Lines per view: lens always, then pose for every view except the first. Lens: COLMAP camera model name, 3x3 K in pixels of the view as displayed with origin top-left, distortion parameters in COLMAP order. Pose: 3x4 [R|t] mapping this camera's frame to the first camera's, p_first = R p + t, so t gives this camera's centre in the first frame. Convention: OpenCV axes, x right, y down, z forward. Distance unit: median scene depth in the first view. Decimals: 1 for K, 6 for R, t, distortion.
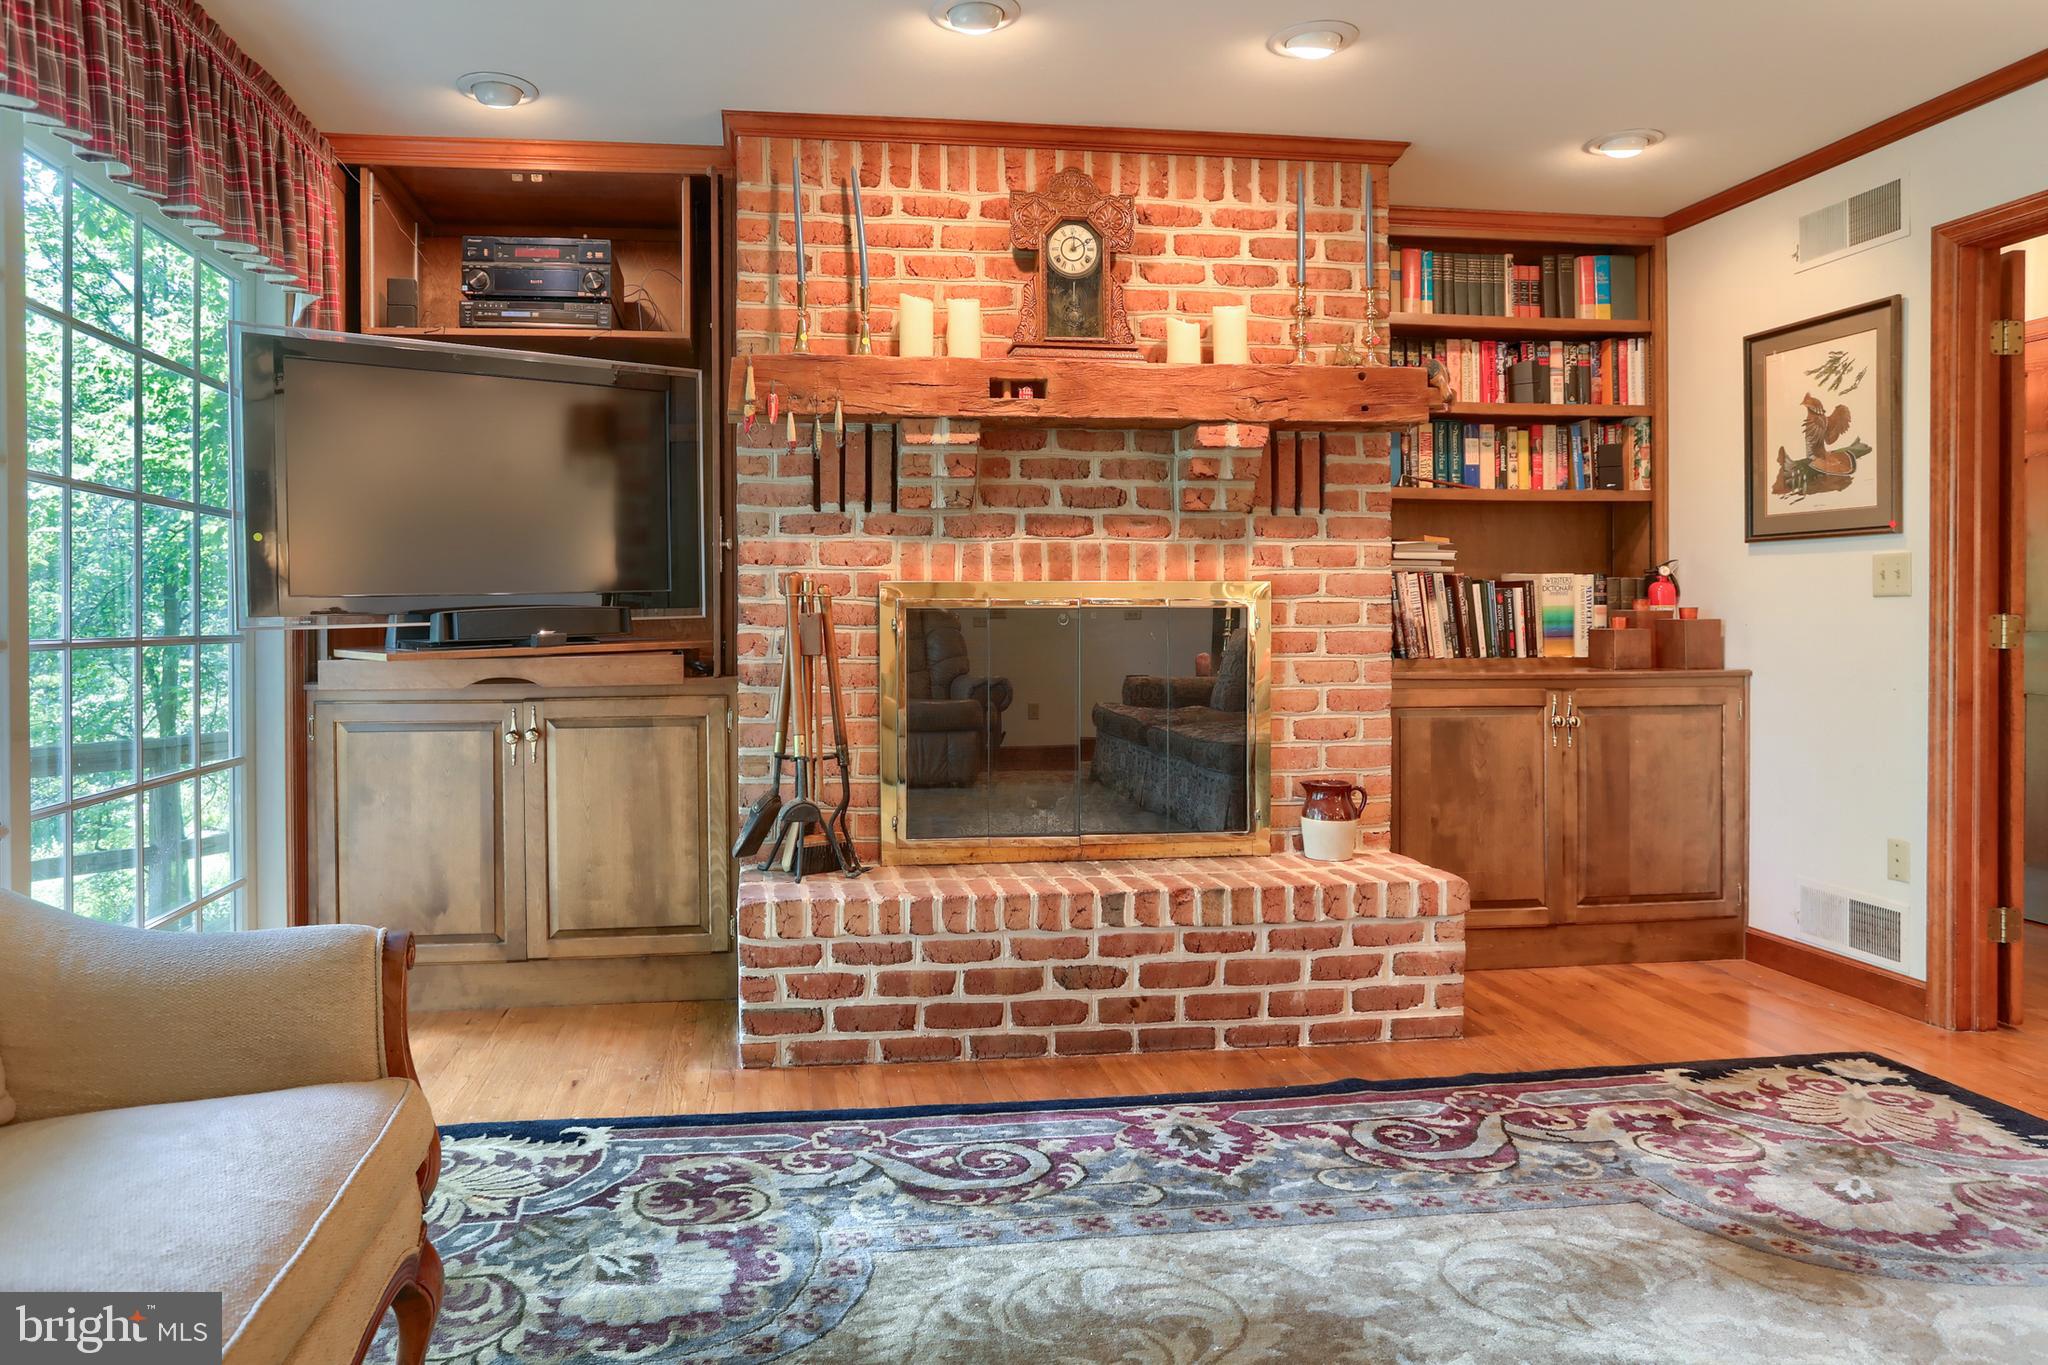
lens RADIAL K [[1330.1, 0, 945.8], [0, 1330.1, 617.0], [0, 0, 1]] dist [-0.040361, 0.001246]
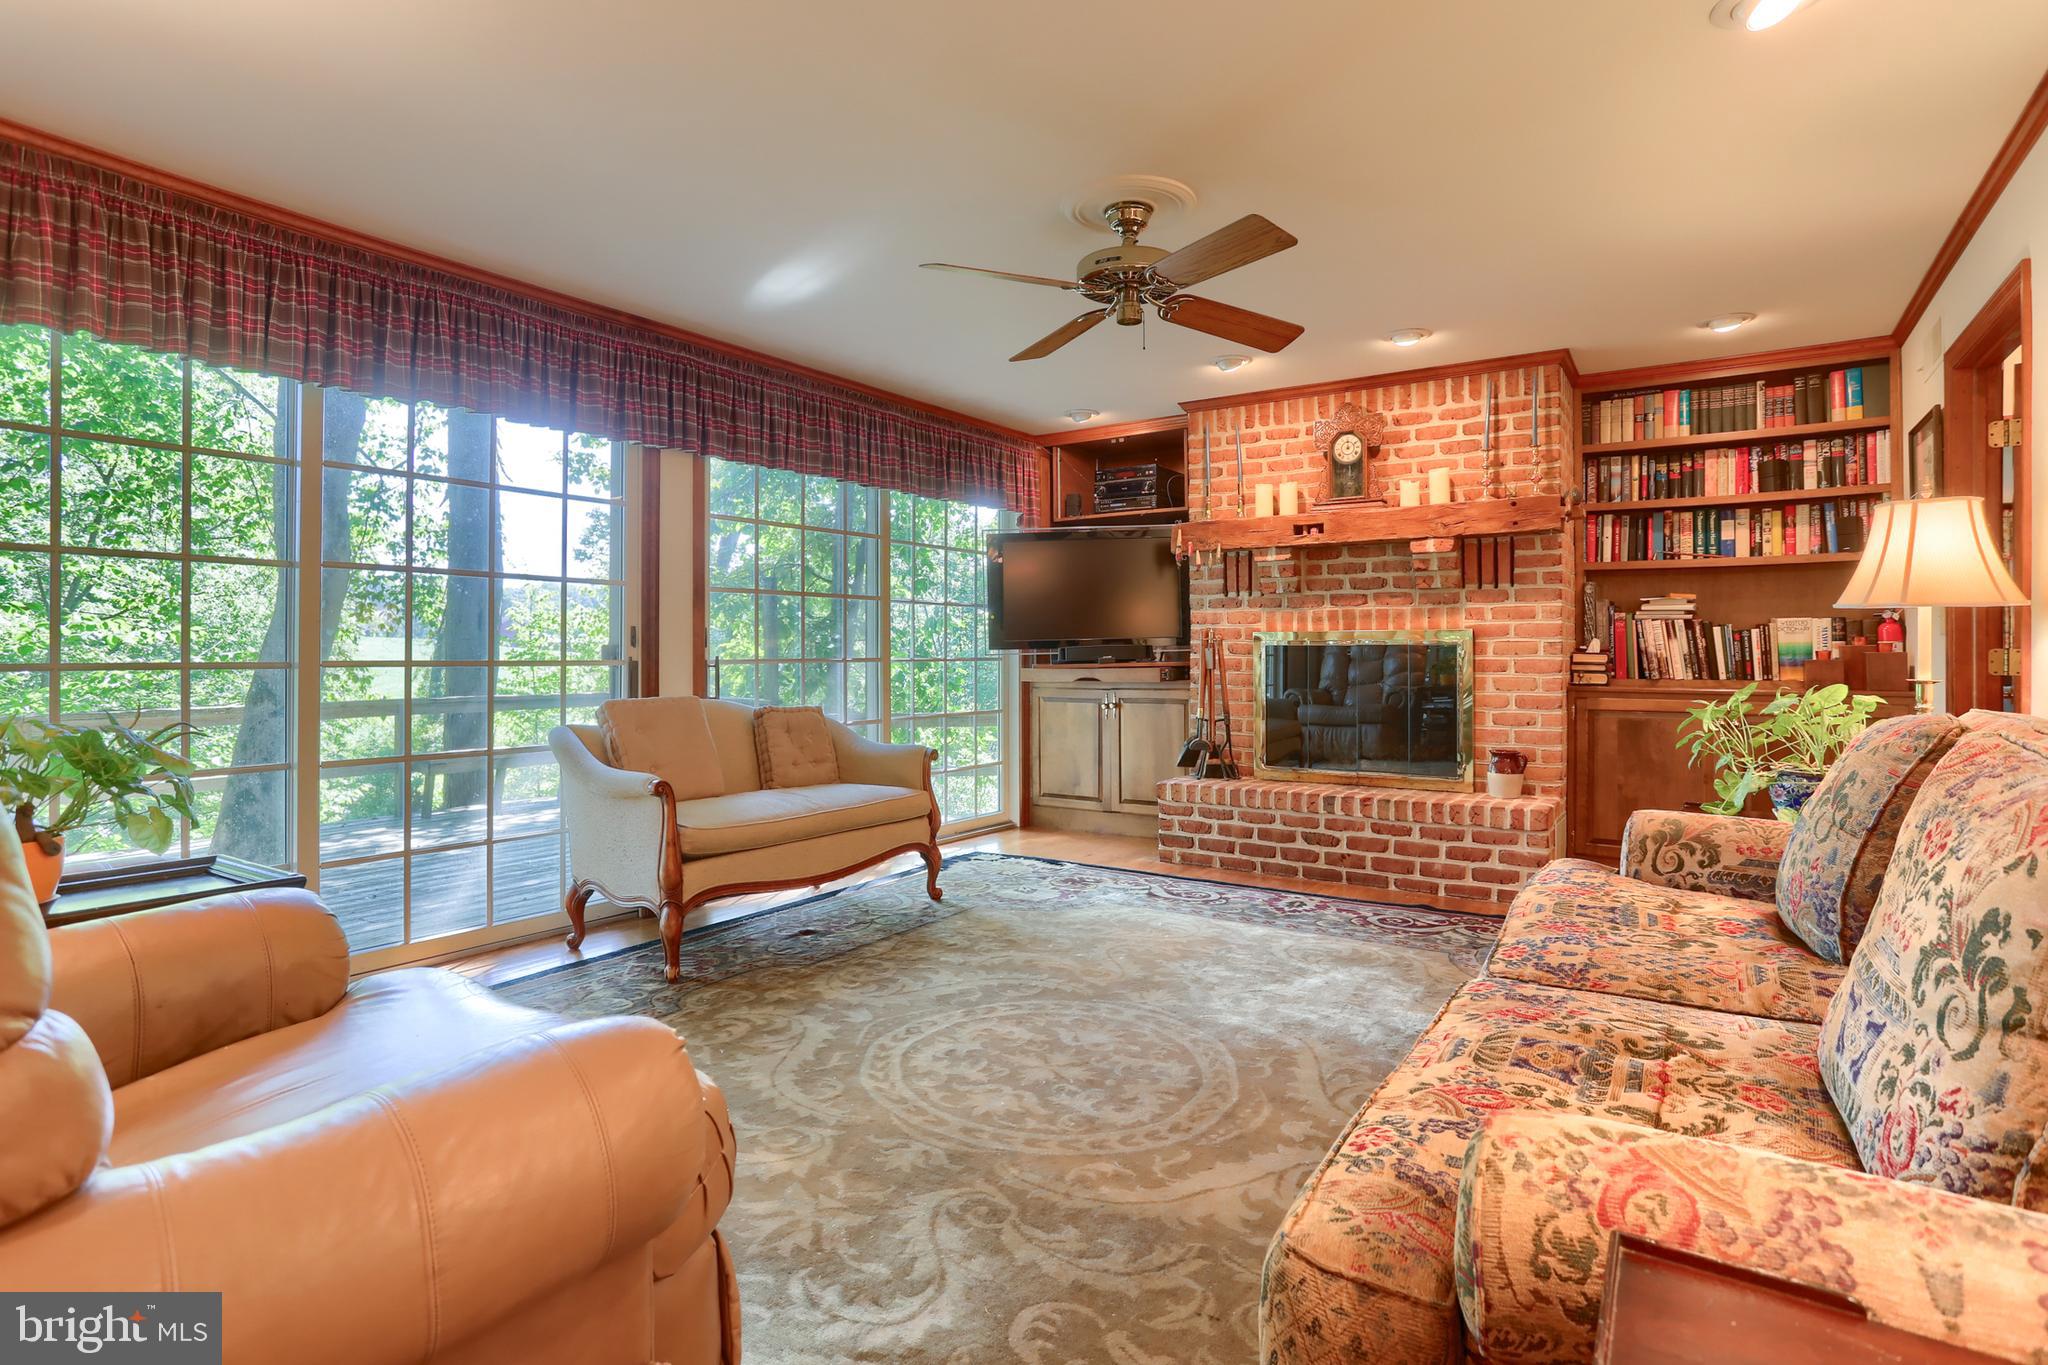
lens RADIAL K [[1027.9, 0, 993.0], [0, 1027.9, 650.2], [0, 0, 1]] dist [-0.057206, 0.029090]
pose [[0.740294, 0.000674, -0.672283, 0.664046], [-0.000864, 1.000000, 0.000052, 0.000287], [0.672282, 0.000542, 0.740295, -0.356564]]
